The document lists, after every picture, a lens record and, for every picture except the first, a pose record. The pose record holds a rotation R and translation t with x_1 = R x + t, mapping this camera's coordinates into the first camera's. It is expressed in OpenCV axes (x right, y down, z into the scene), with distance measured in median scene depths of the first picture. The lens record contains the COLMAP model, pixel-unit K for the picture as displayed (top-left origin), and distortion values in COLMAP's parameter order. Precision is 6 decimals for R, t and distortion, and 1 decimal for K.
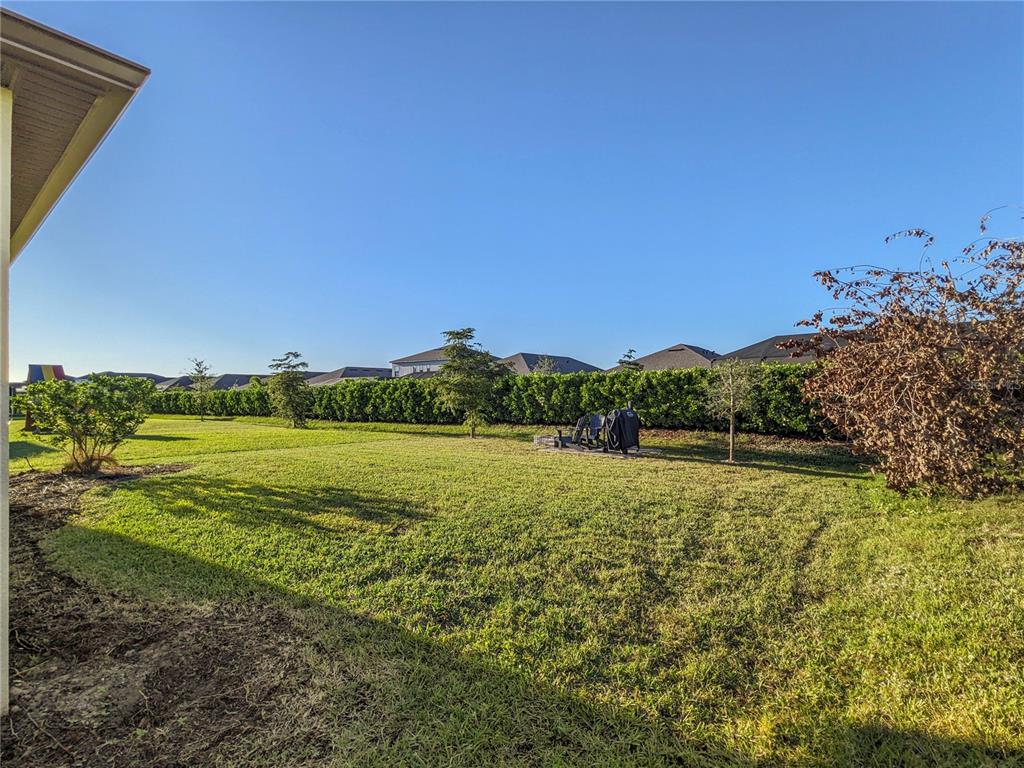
lens RADIAL K [[498.0, 0, 511.0], [0, 498.0, 381.8], [0, 0, 1]] dist [0.000809, 0.000149]
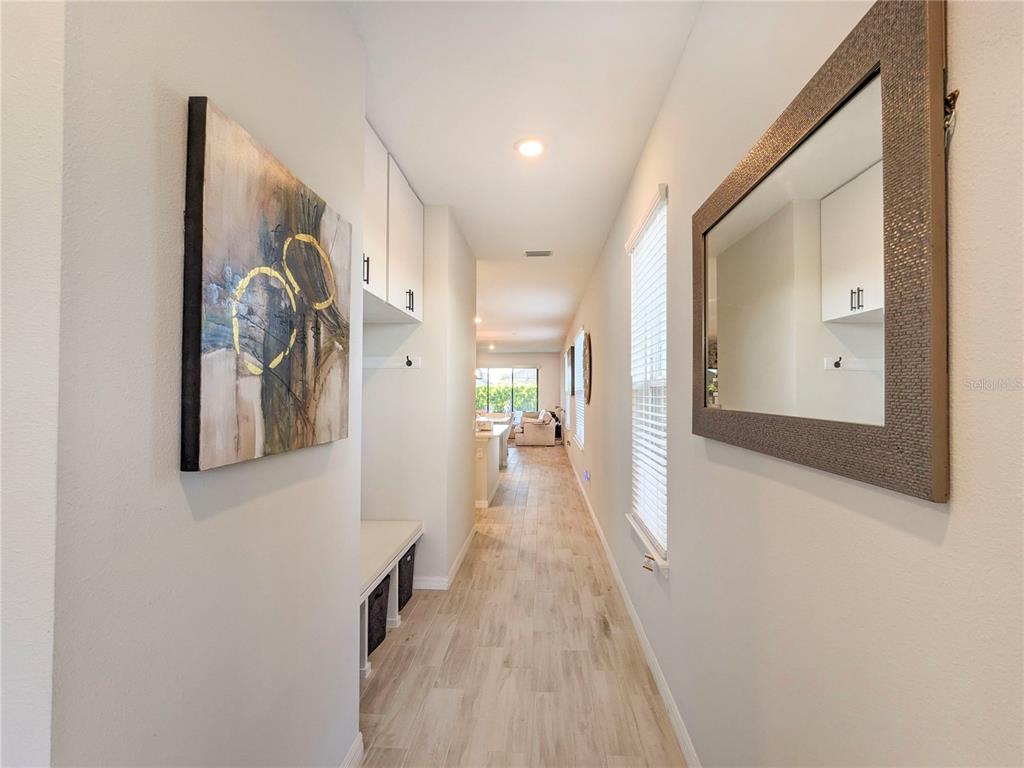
lens RADIAL K [[498.0, 0, 511.9], [0, 498.0, 385.7], [0, 0, 1]] dist [0.000809, 0.000149]
pose [[0.807347, 0.013145, 0.589931, -0.834195], [-0.018490, 0.999824, 0.003026, -0.026469], [-0.589787, -0.013351, 0.807448, -0.665700]]
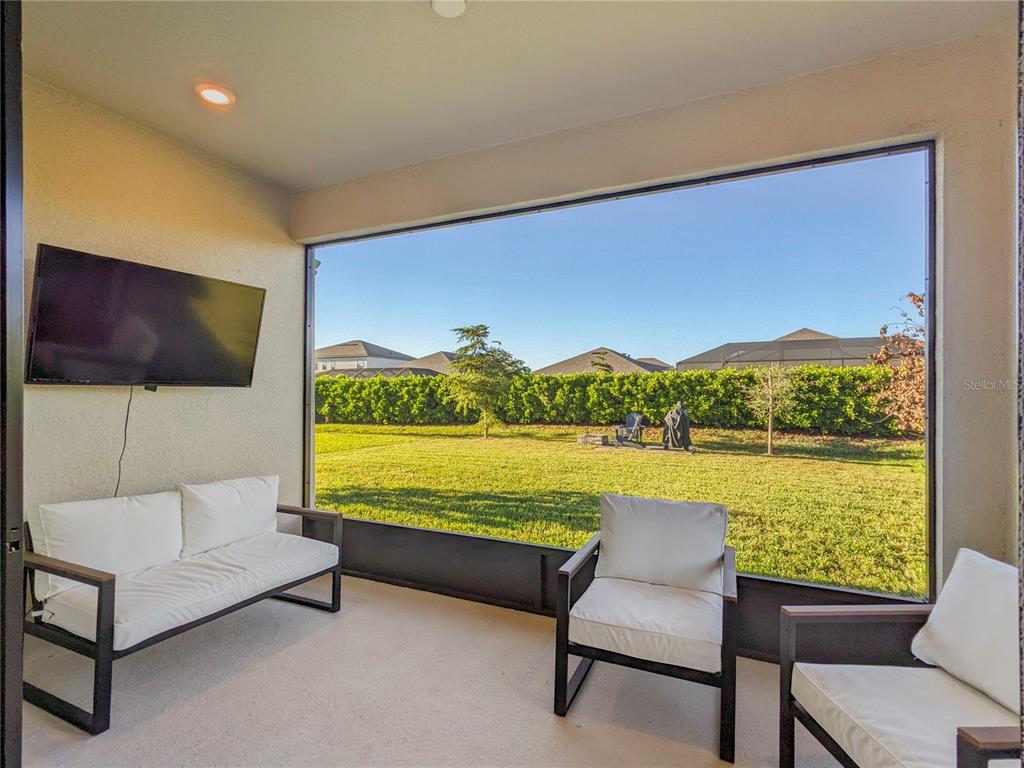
lens RADIAL K [[498.0, 0, 511.4], [0, 498.0, 389.5], [0, 0, 1]] dist [0.000809, 0.000149]
pose [[0.964815, 0.006396, 0.262850, -0.285052], [-0.011089, 0.999804, 0.016376, 0.000056], [-0.262694, -0.018714, 0.964698, 0.048126]]
